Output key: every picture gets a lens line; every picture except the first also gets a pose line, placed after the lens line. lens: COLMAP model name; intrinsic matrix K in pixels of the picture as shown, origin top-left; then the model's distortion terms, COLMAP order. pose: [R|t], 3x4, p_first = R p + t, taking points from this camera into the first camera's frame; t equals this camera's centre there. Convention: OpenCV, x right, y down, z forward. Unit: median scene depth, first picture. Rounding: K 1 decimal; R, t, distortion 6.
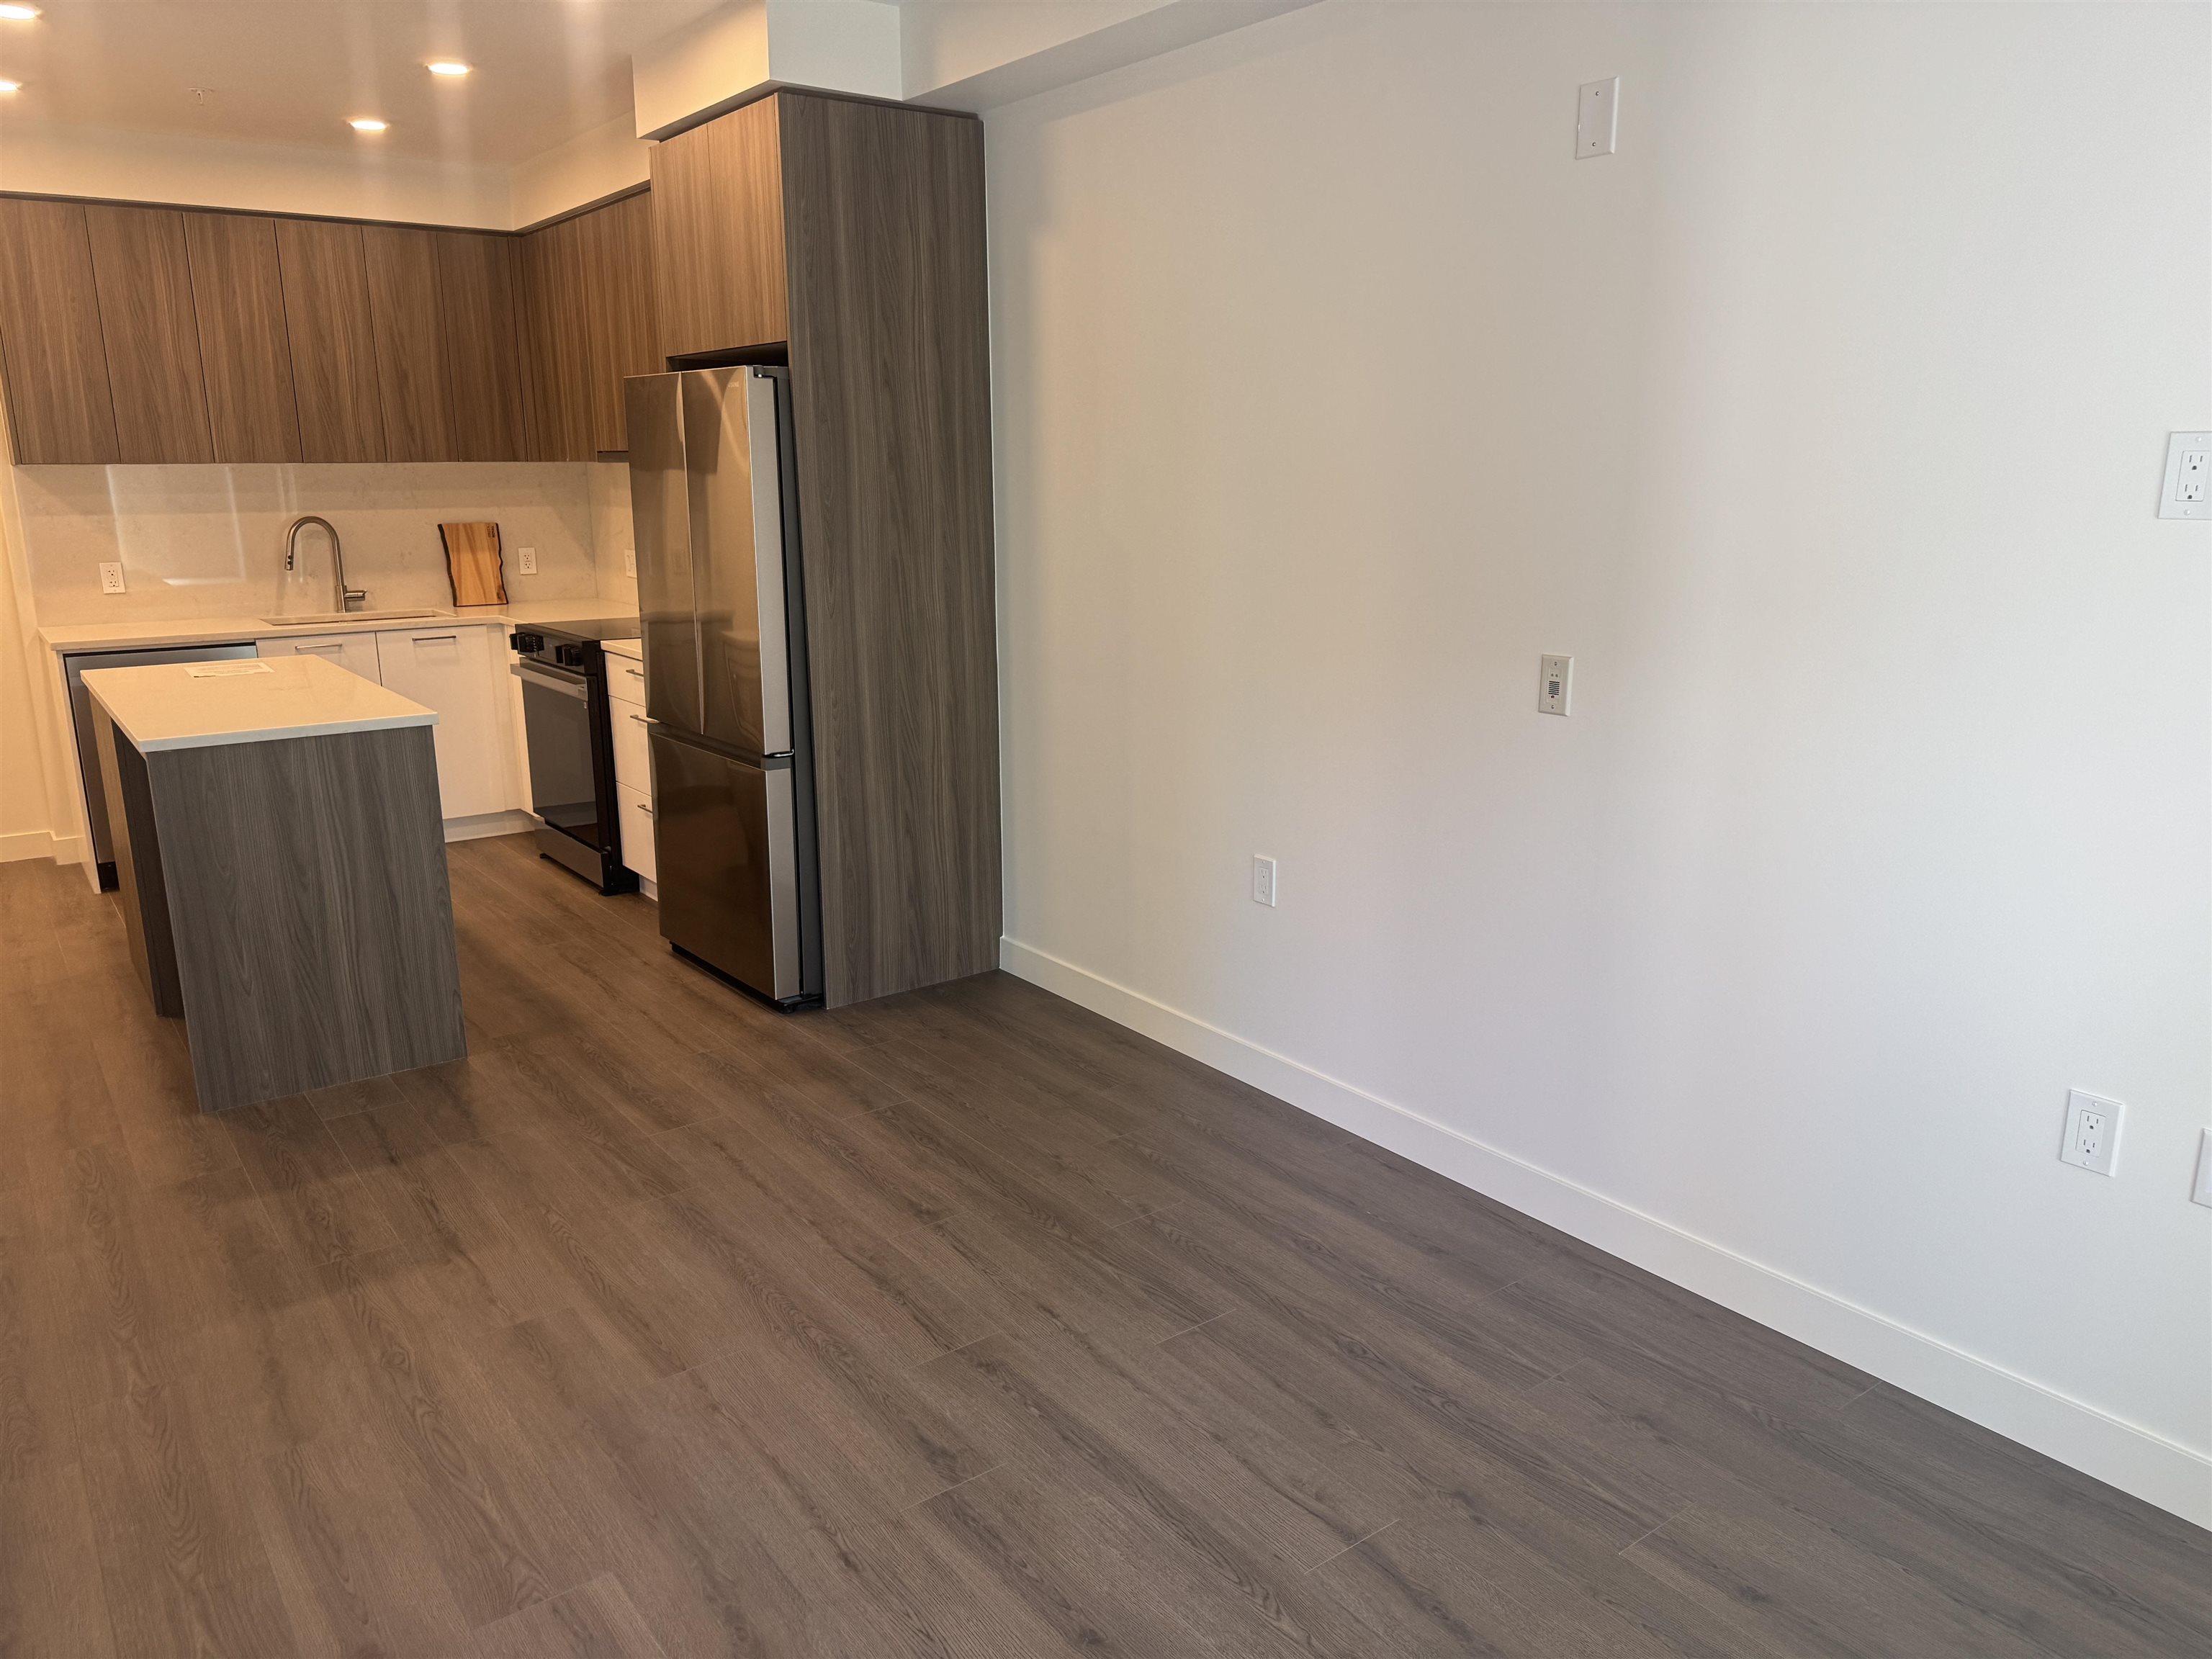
lens RADIAL K [[1553.4, 0, 1118.1], [0, 1553.4, 844.5], [0, 0, 1]] dist [0.022092, -0.033434]
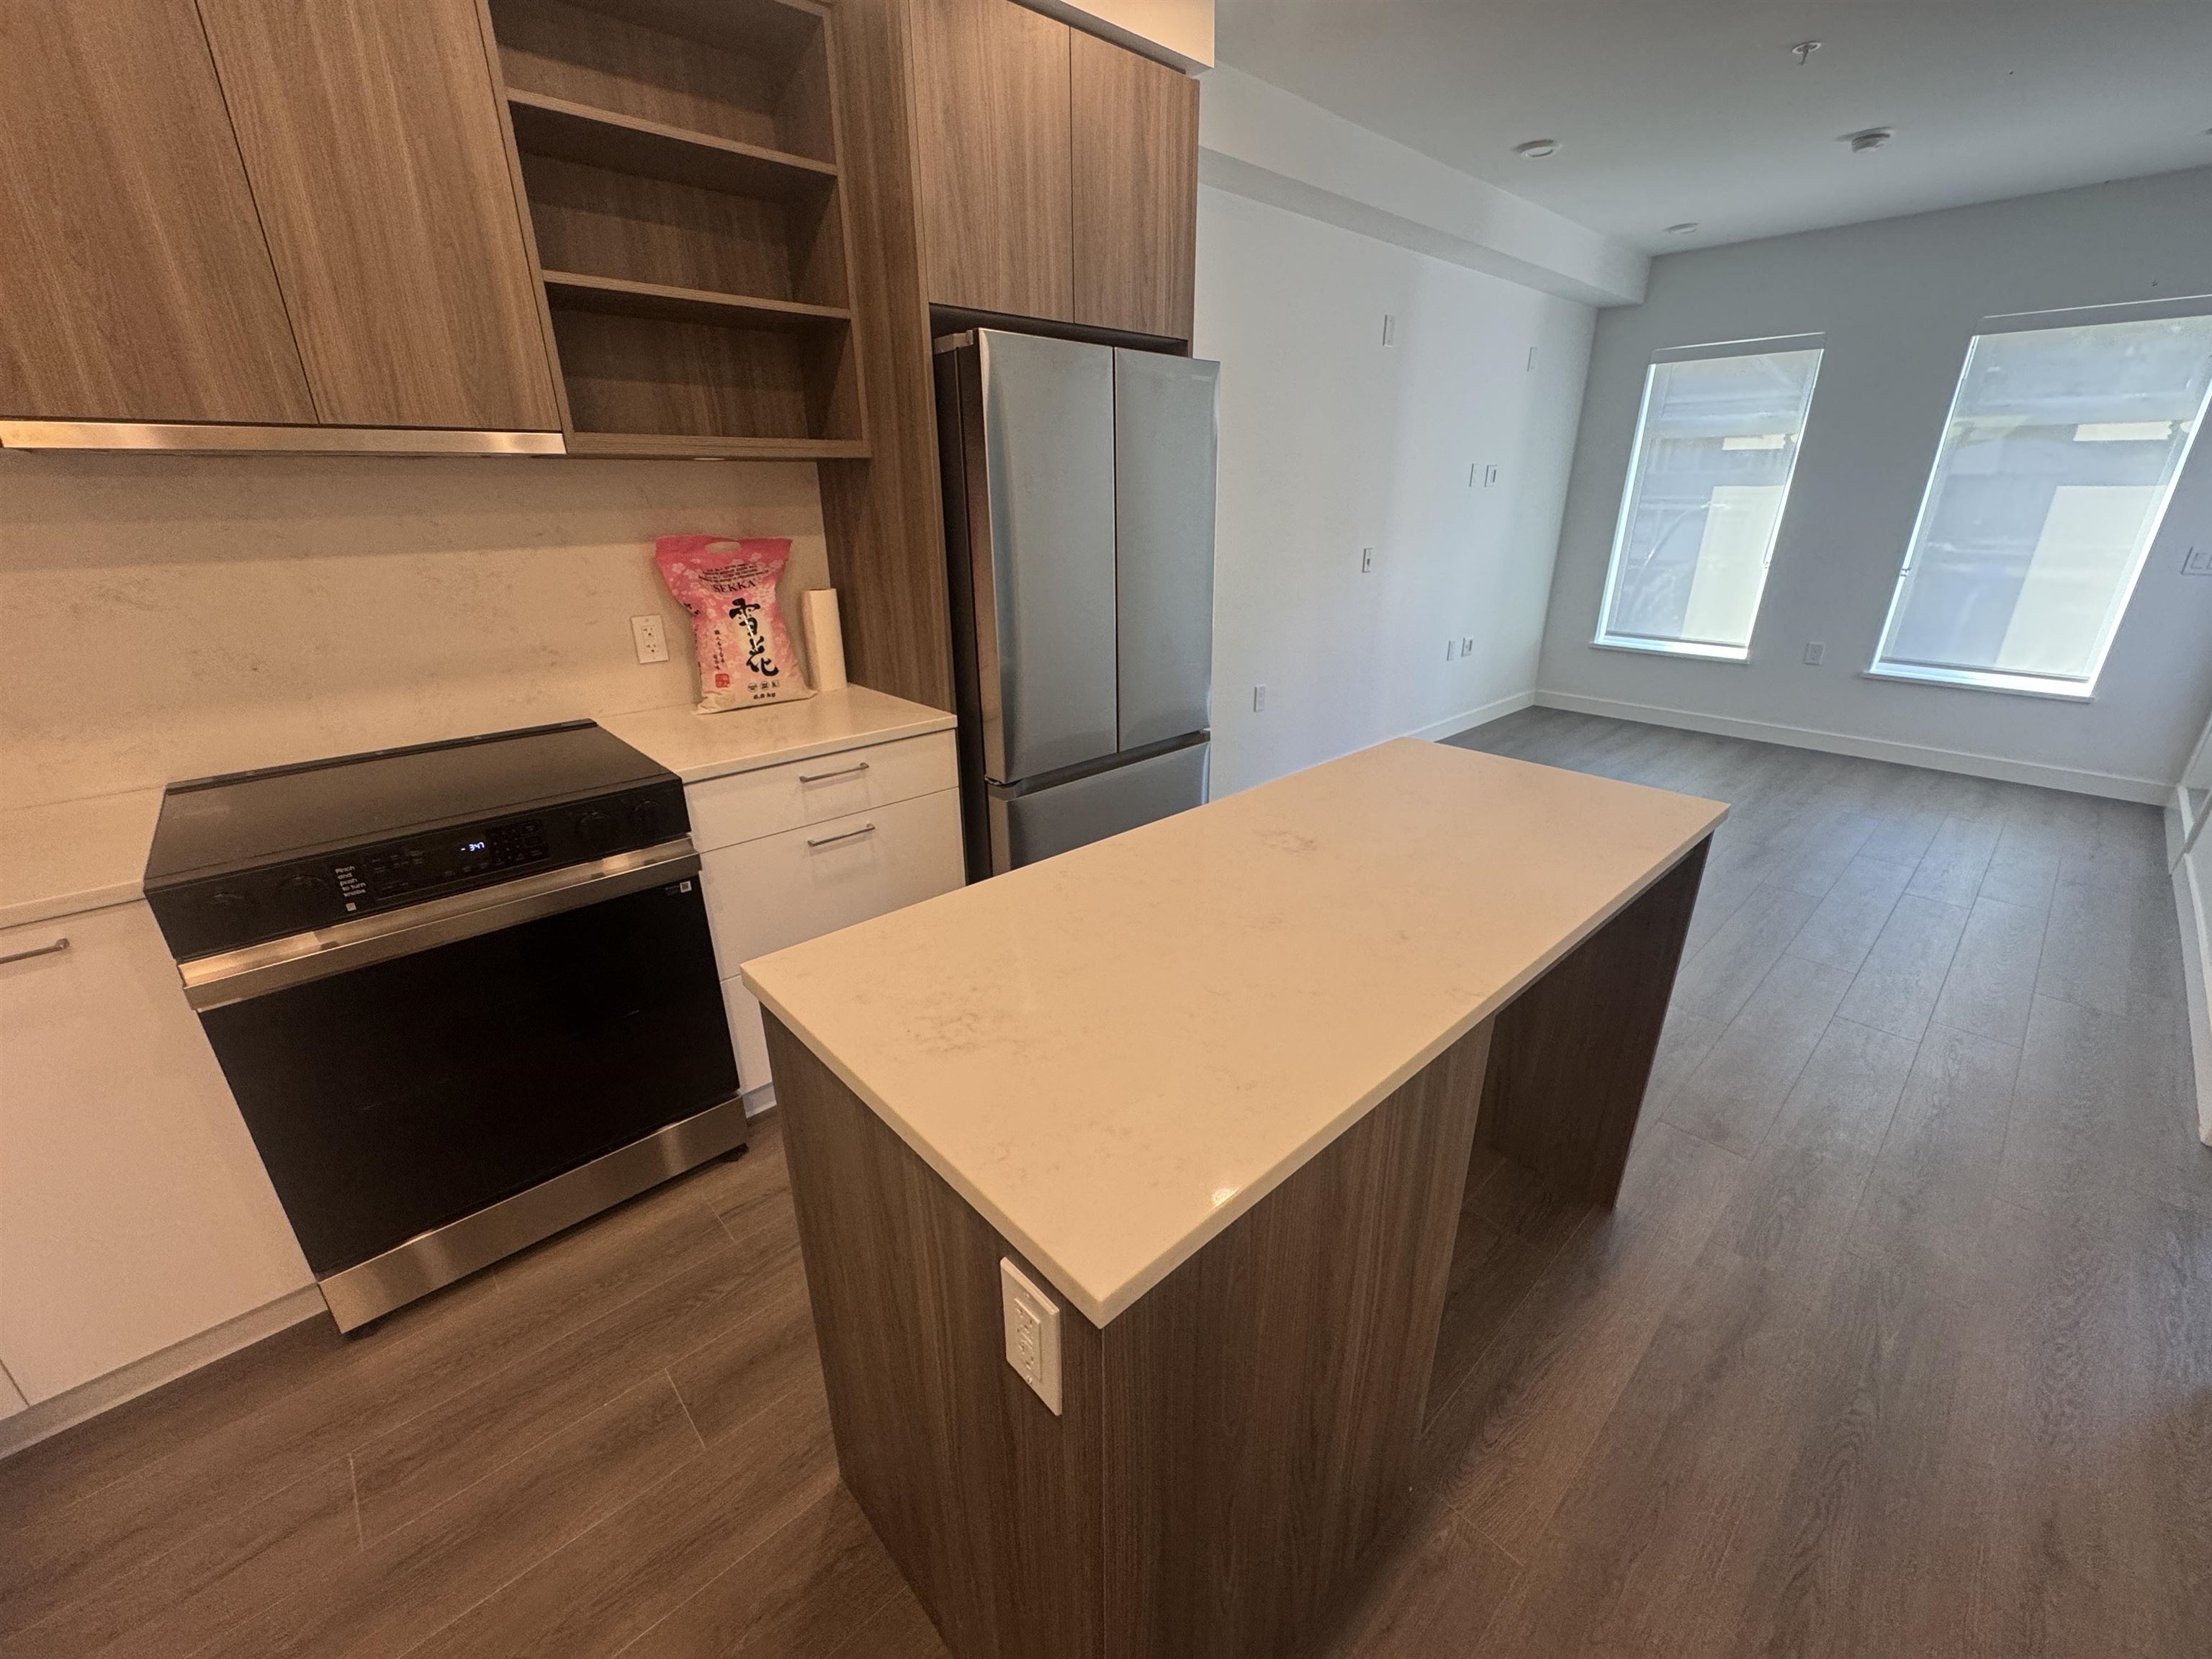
lens RADIAL K [[882.1, 0, 1102.1], [0, 882.1, 830.5], [0, 0, 1]] dist [-0.004556, 0.000612]
pose [[-0.093730, -0.355869, 0.929824, -0.714700], [0.247583, 0.896265, 0.367983, -0.208279], [-0.964322, 0.264699, 0.004100, 0.919138]]
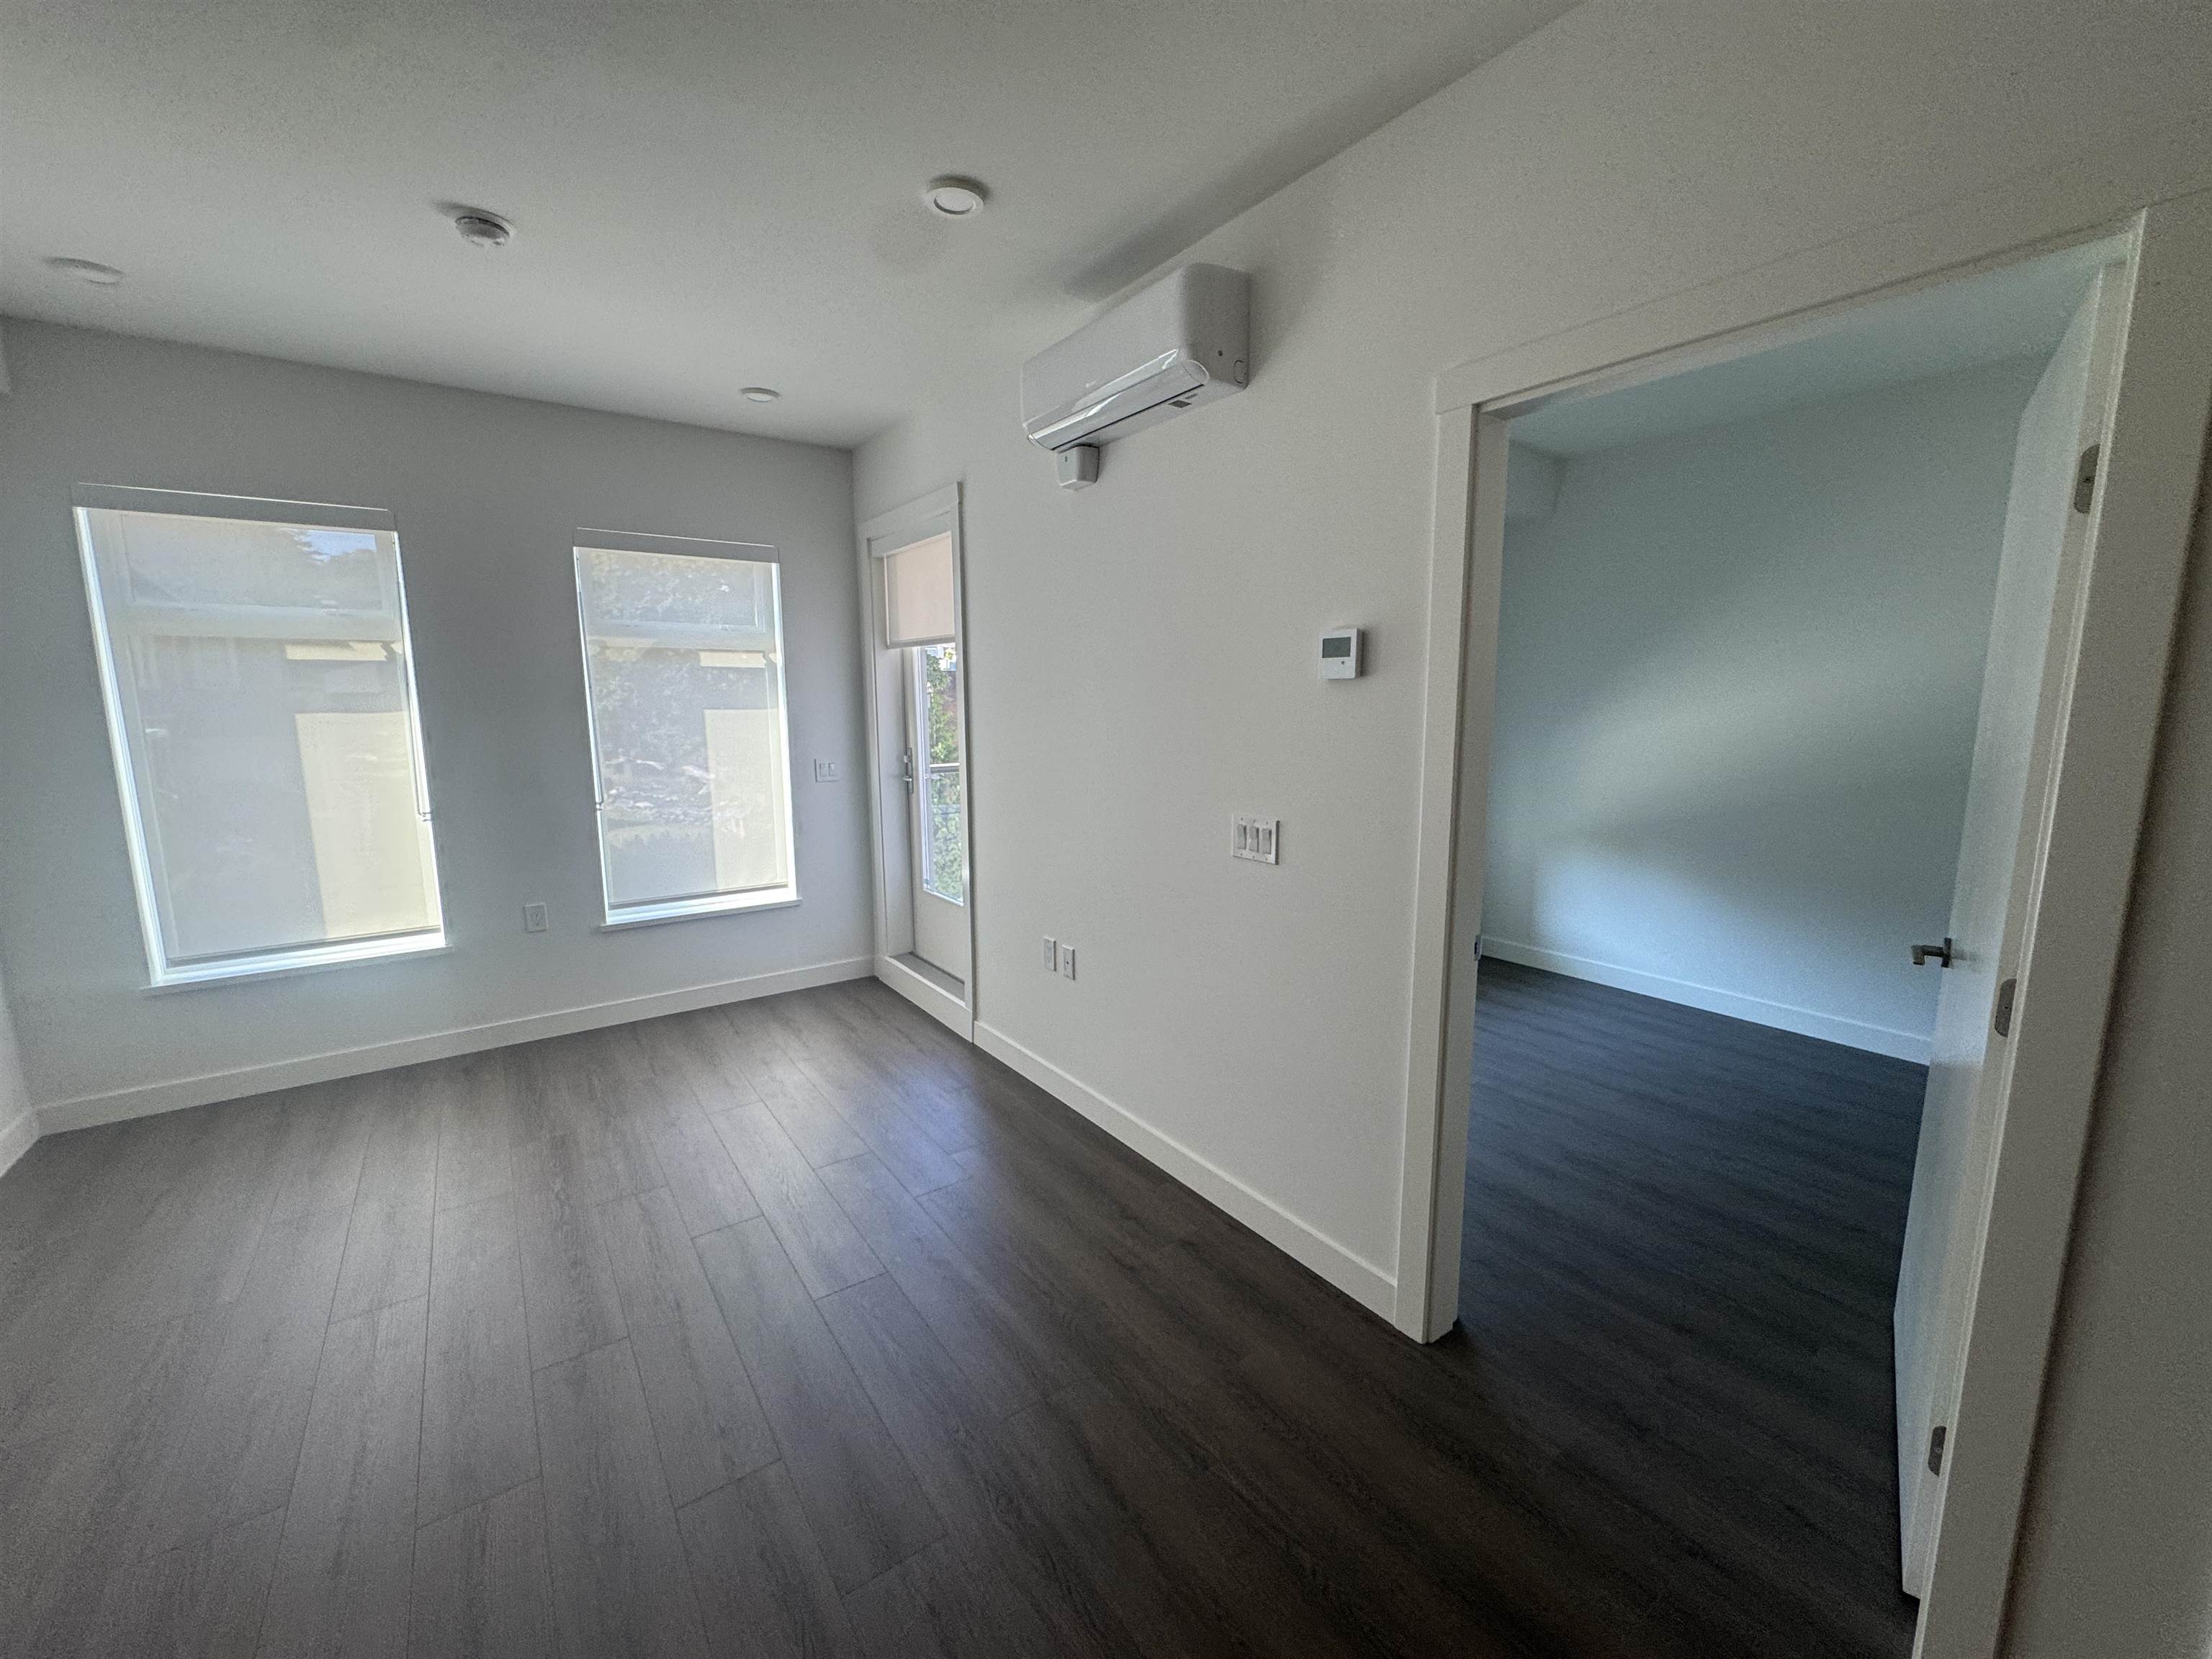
lens RADIAL K [[882.1, 0, 1103.1], [0, 882.1, 831.2], [0, 0, 1]] dist [-0.004556, 0.000612]
pose [[-0.999652, 0.003762, 0.026118, -0.297847], [0.013540, 0.922685, 0.385317, -0.174188], [-0.022649, 0.385537, -0.922414, 0.748083]]
